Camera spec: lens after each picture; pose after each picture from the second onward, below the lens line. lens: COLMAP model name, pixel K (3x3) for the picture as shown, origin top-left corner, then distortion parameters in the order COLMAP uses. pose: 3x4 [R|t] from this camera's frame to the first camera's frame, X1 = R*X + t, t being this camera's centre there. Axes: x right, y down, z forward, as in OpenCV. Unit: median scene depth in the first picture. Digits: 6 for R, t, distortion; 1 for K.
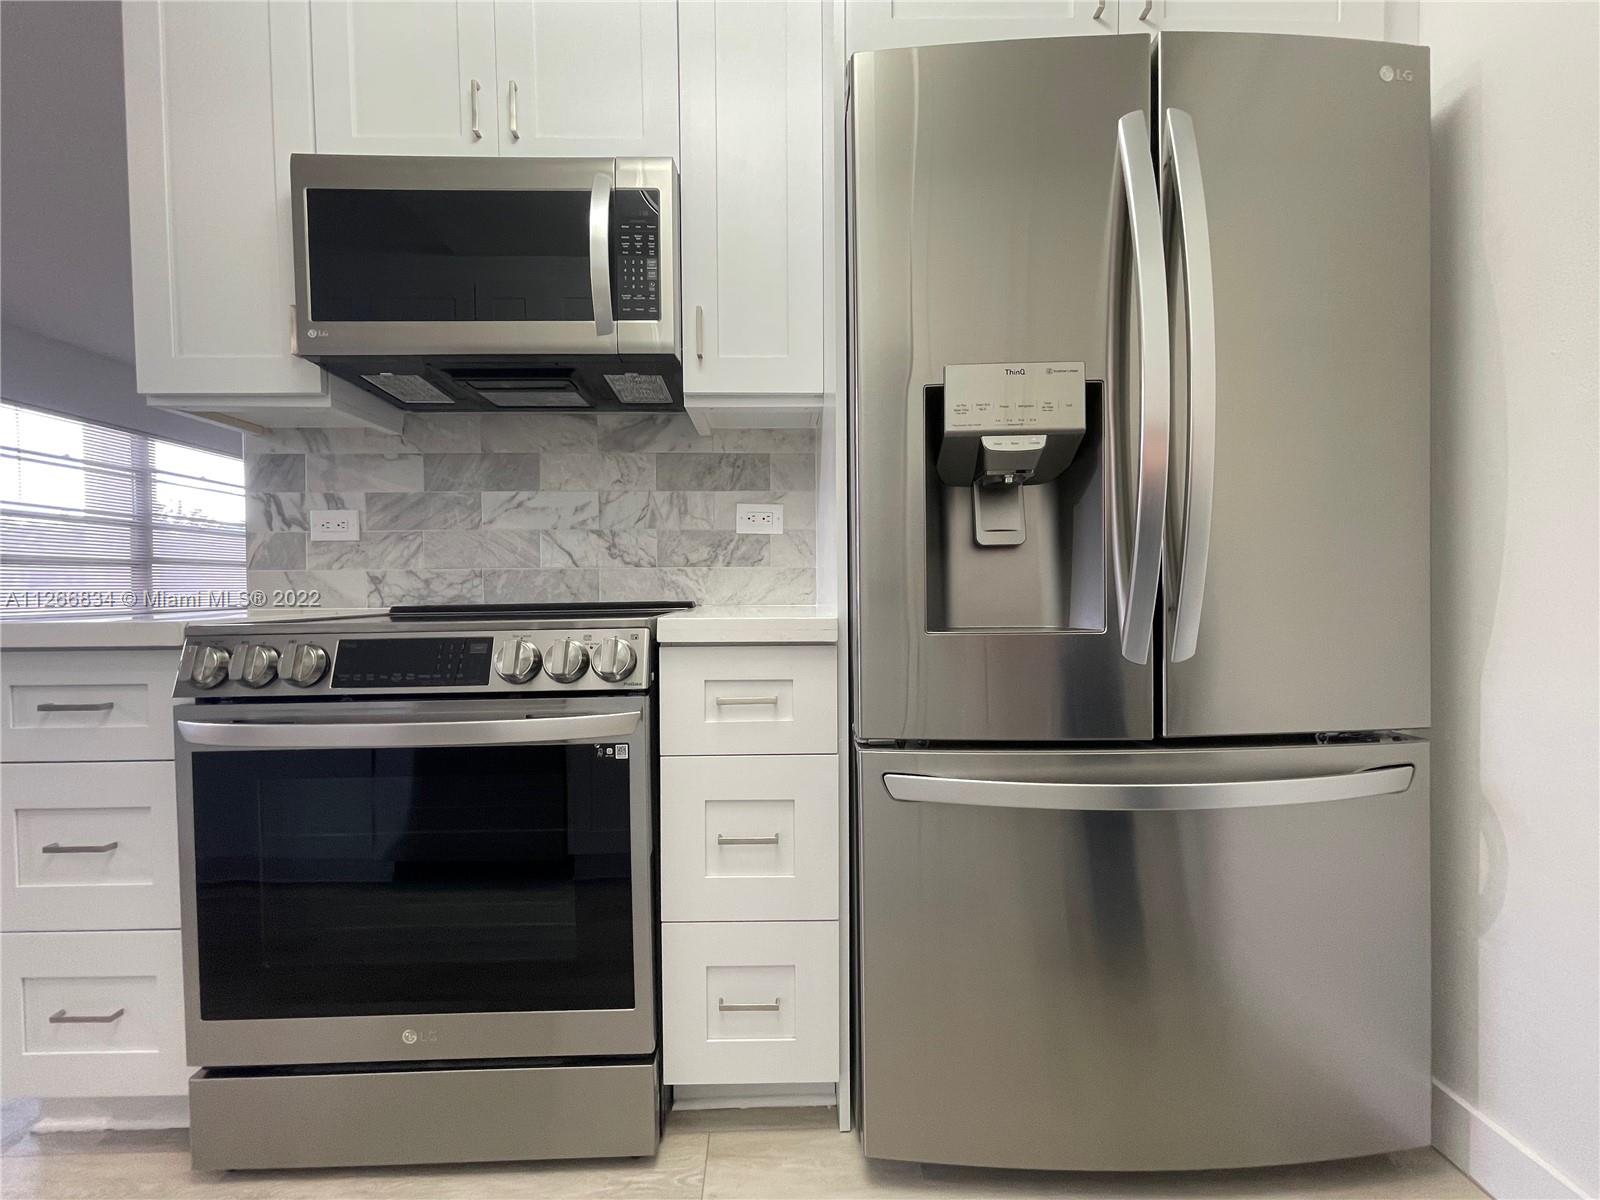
lens RADIAL K [[646.1, 0, 791.9], [0, 646.1, 604.2], [0, 0, 1]] dist [-0.003145, 0.001727]
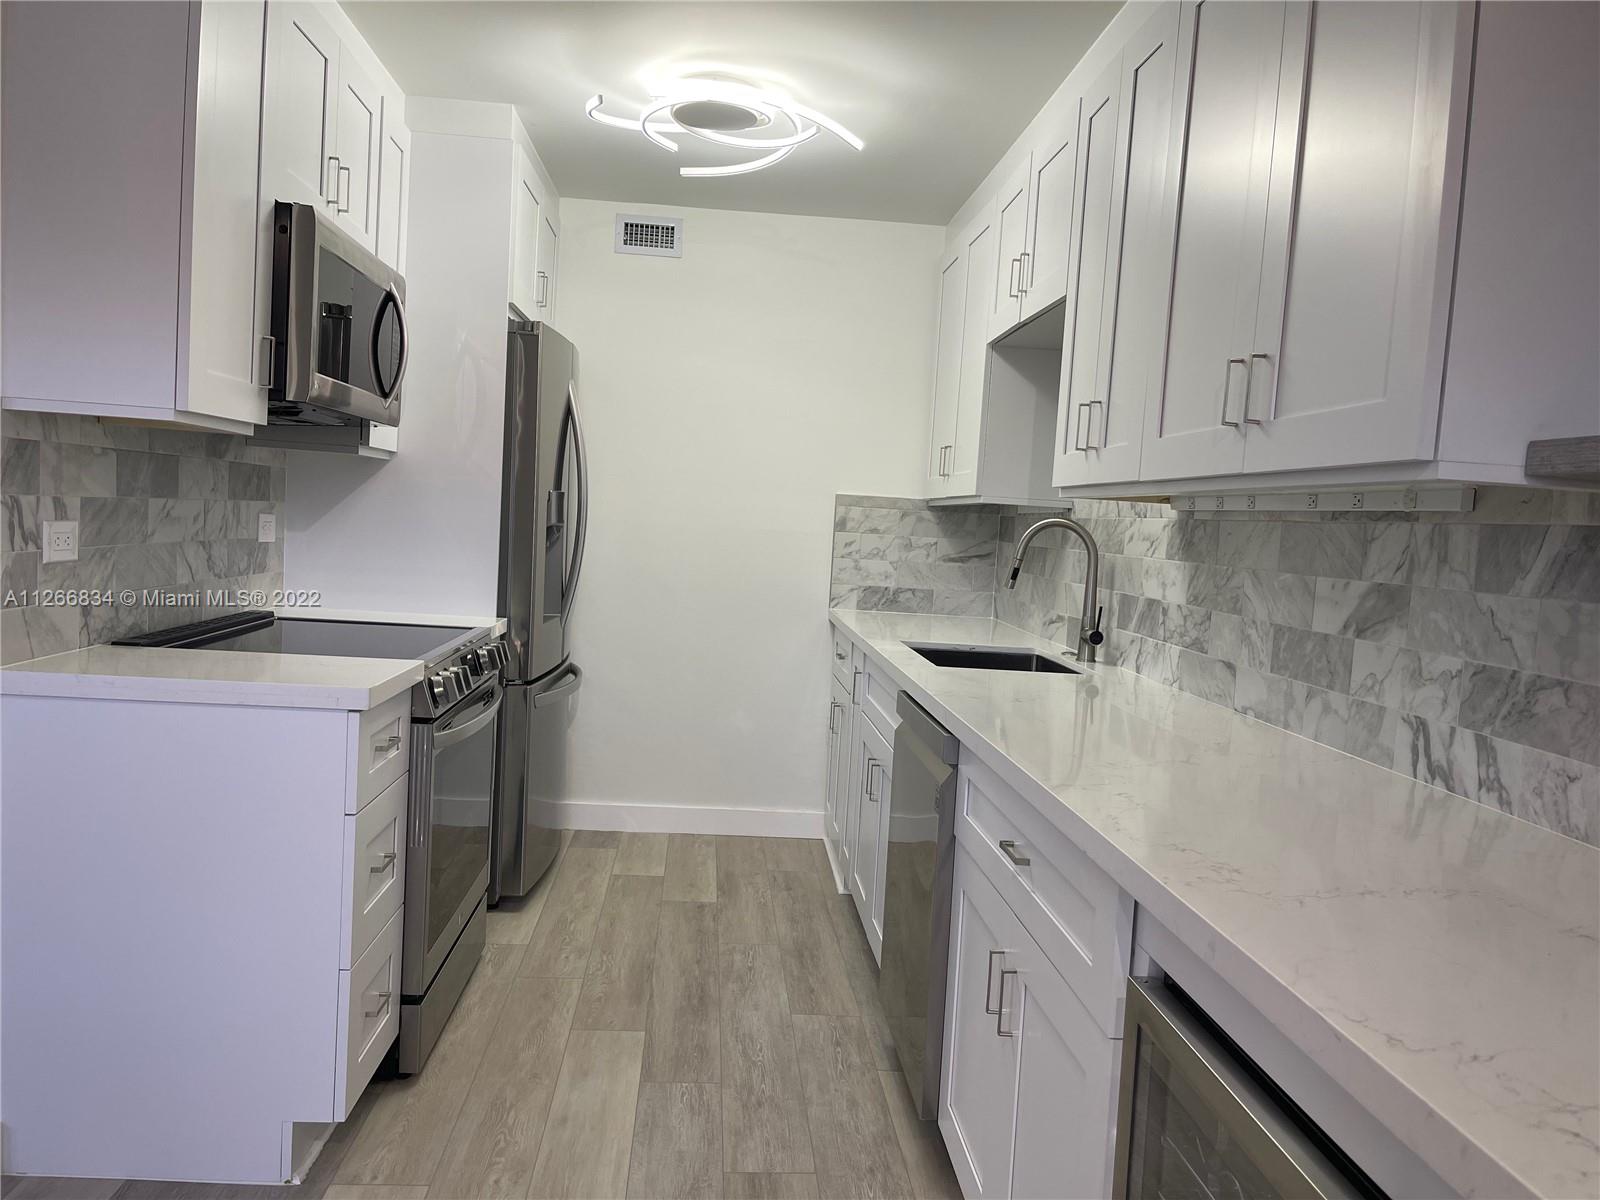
lens RADIAL K [[1210.2, 0, 797.6], [0, 1210.2, 603.3], [0, 0, 1]] dist [0.015399, -0.018013]
pose [[-0.034683, -0.063088, 0.997405, -0.938858], [-0.018334, 0.997878, 0.062480, -0.067960], [-0.999230, -0.016120, -0.035766, 0.093460]]
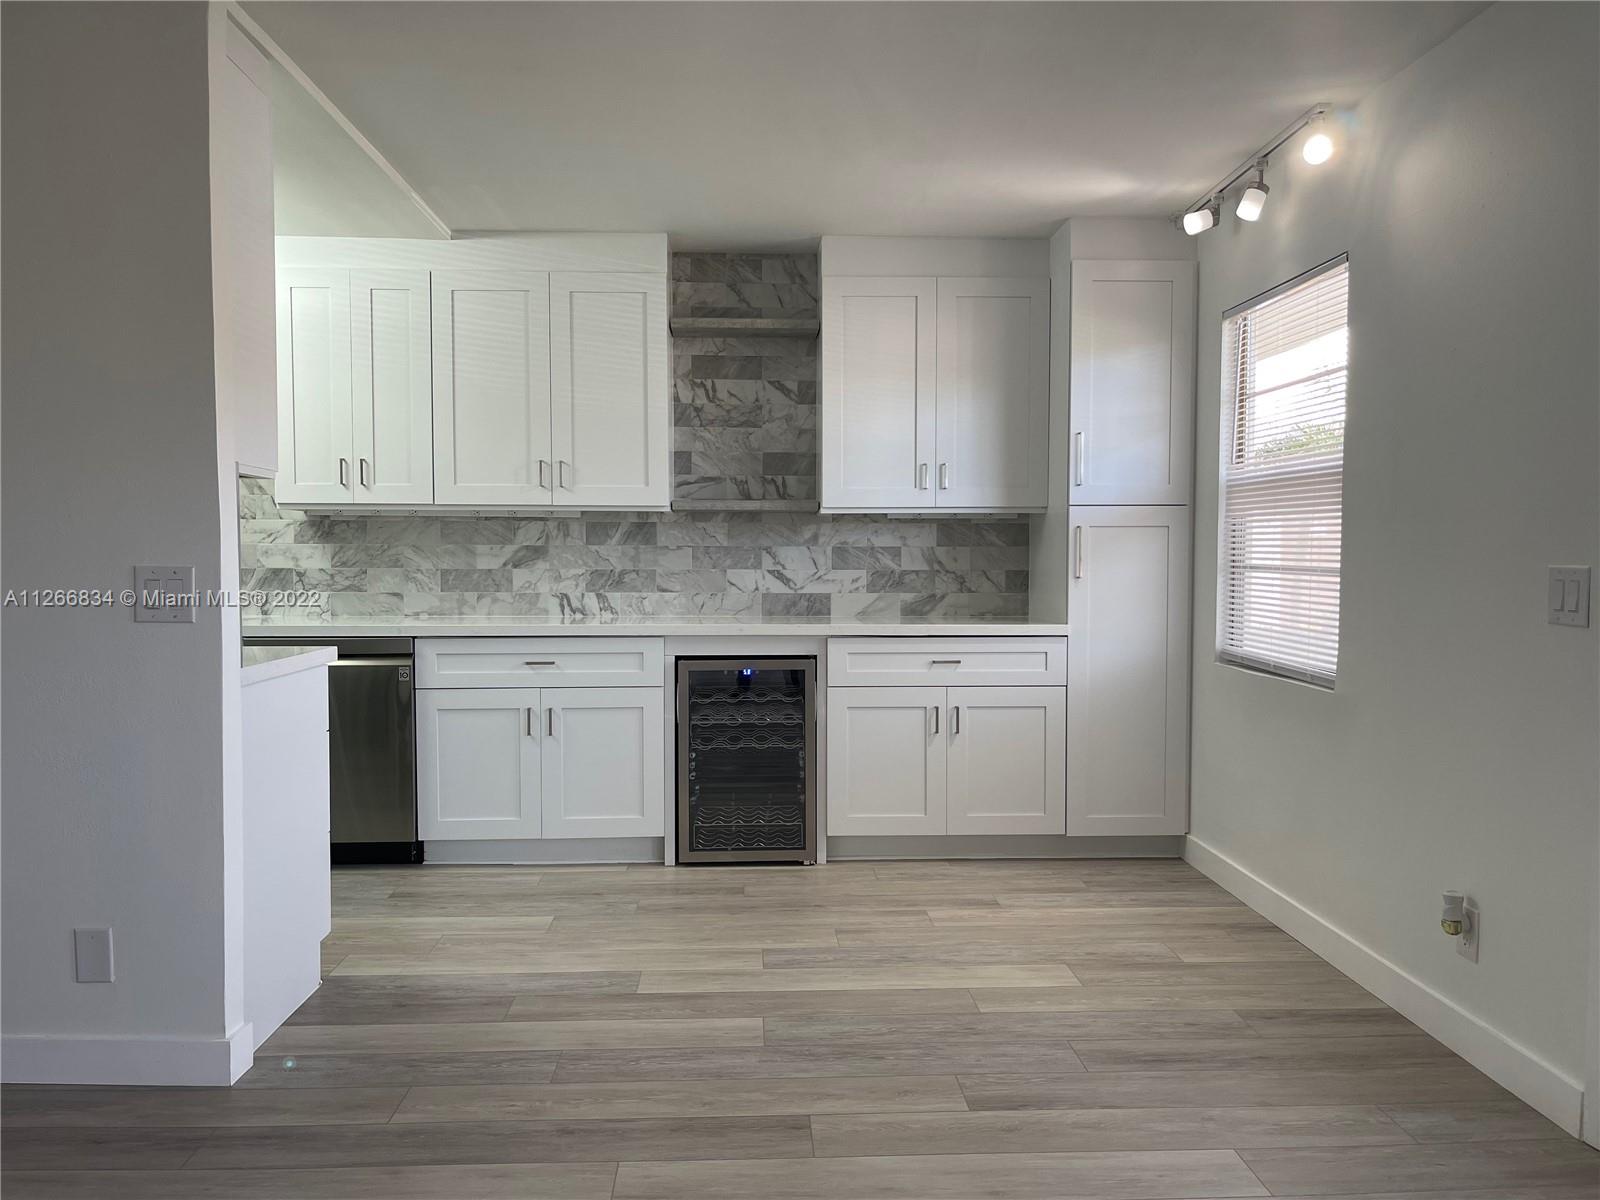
lens RADIAL K [[1210.2, 0, 788.5], [0, 1210.2, 596.0], [0, 0, 1]] dist [0.015399, -0.018013]
pose [[-0.999951, 0.005950, -0.007913, -0.694810], [0.005372, 0.997445, 0.071234, -0.086301], [0.008316, 0.071188, -0.997428, 1.168336]]
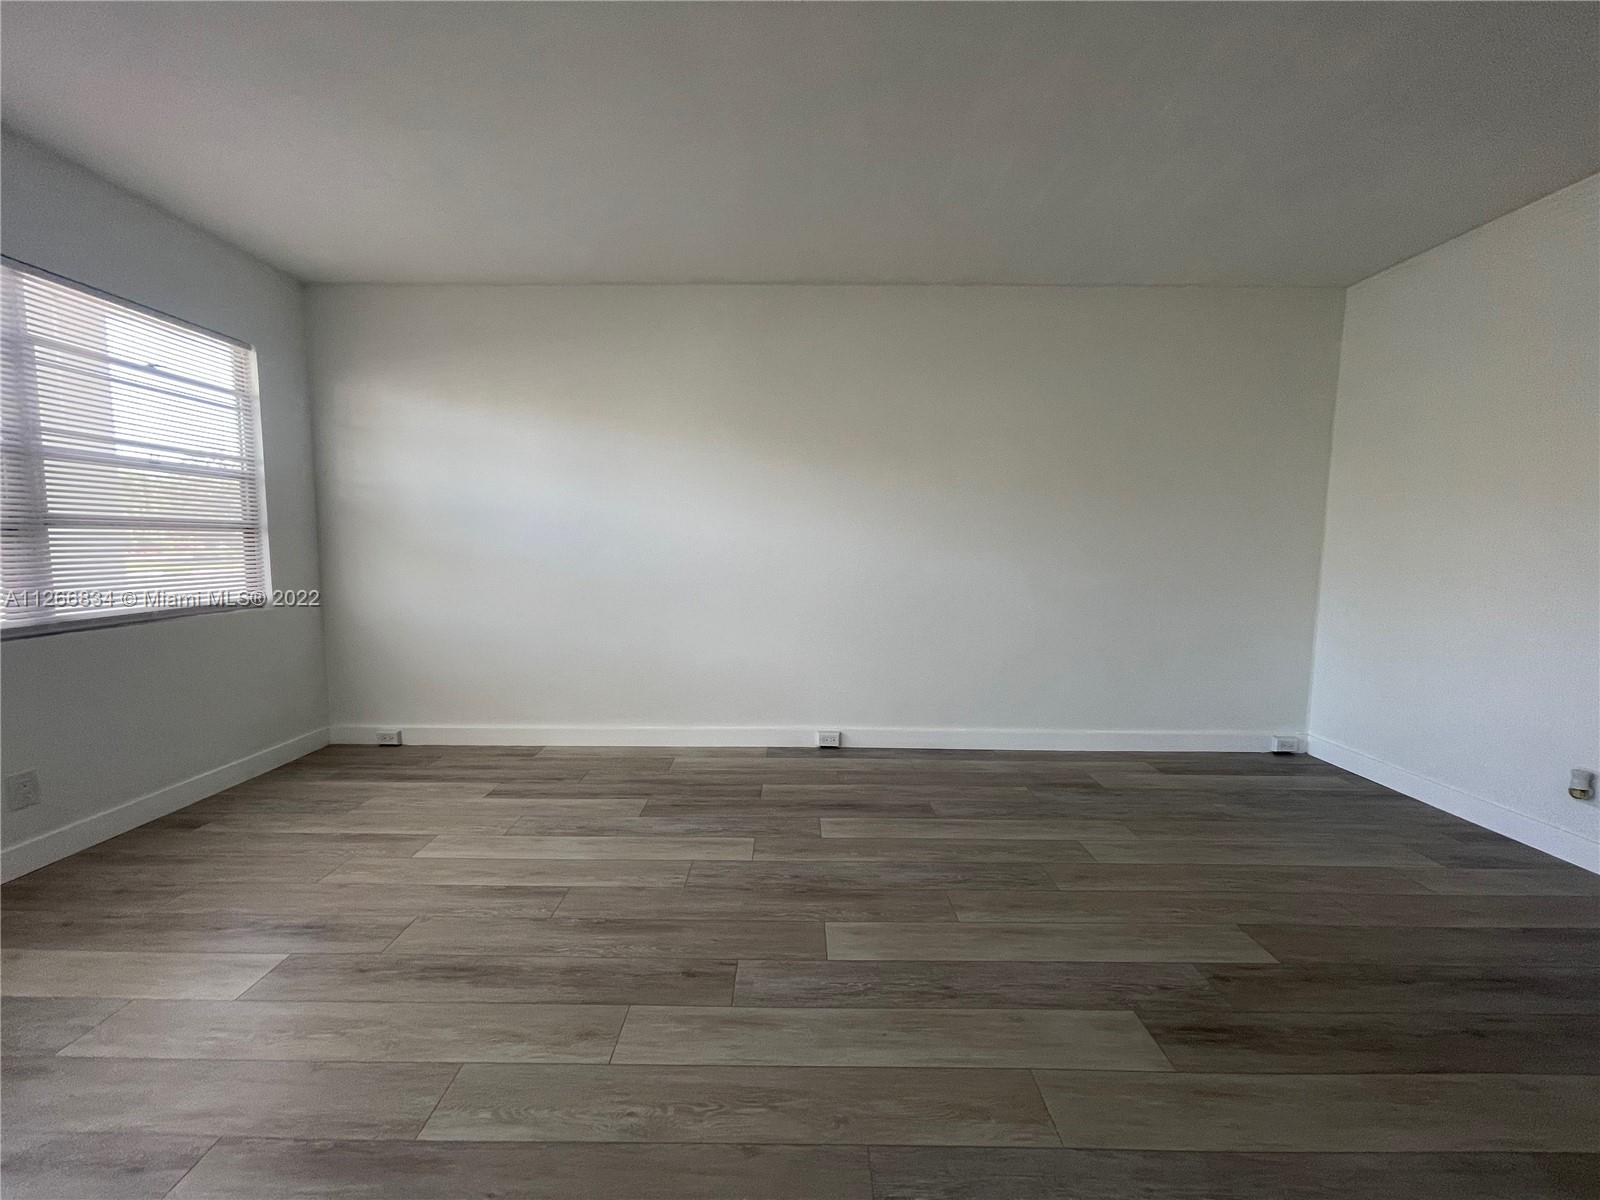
lens RADIAL K [[646.1, 0, 788.9], [0, 646.1, 601.0], [0, 0, 1]] dist [-0.003145, 0.001727]
pose [[0.998943, 0.016749, -0.042803, -0.444954], [-0.014223, 0.998176, 0.058666, -0.049870], [0.043707, -0.057995, 0.997360, 0.598264]]
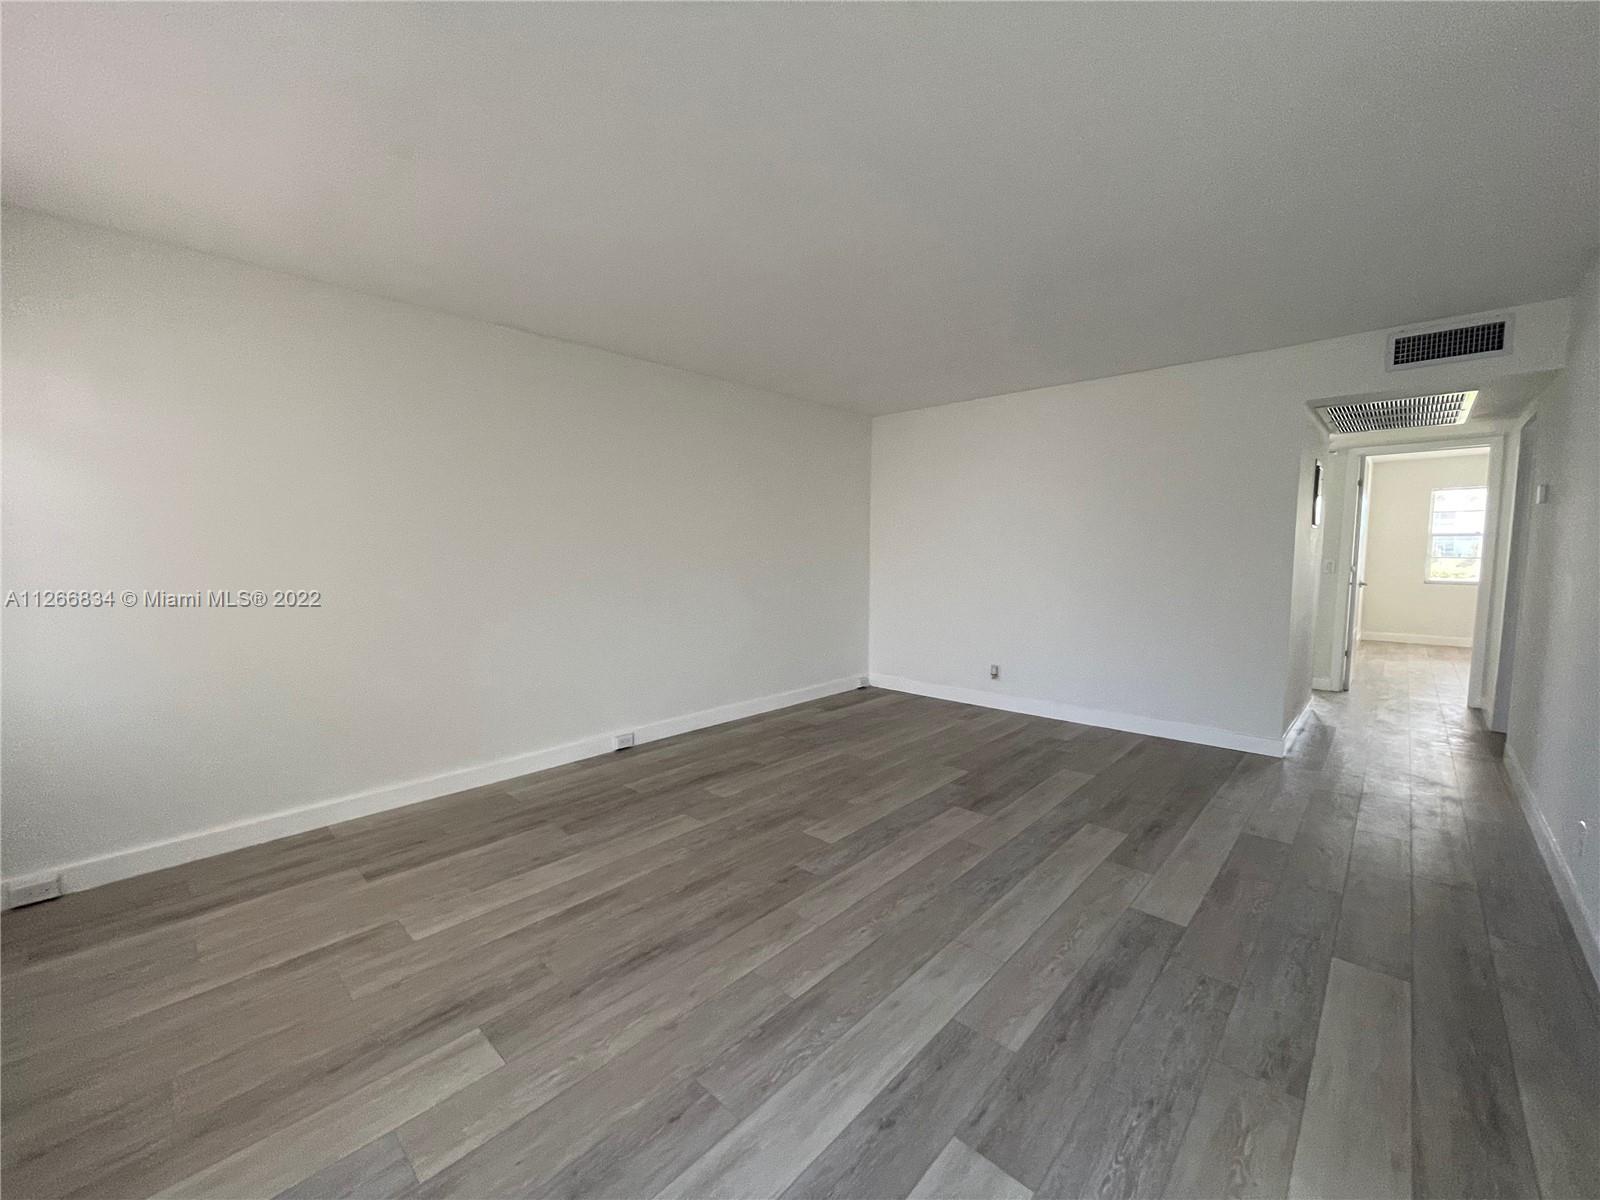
lens RADIAL K [[646.1, 0, 788.6], [0, 646.1, 598.0], [0, 0, 1]] dist [-0.003145, 0.001727]
pose [[0.715698, -0.050159, 0.696606, -0.960459], [0.021653, 0.998532, 0.049652, -0.082795], [-0.698074, -0.020453, 0.715734, 0.561021]]
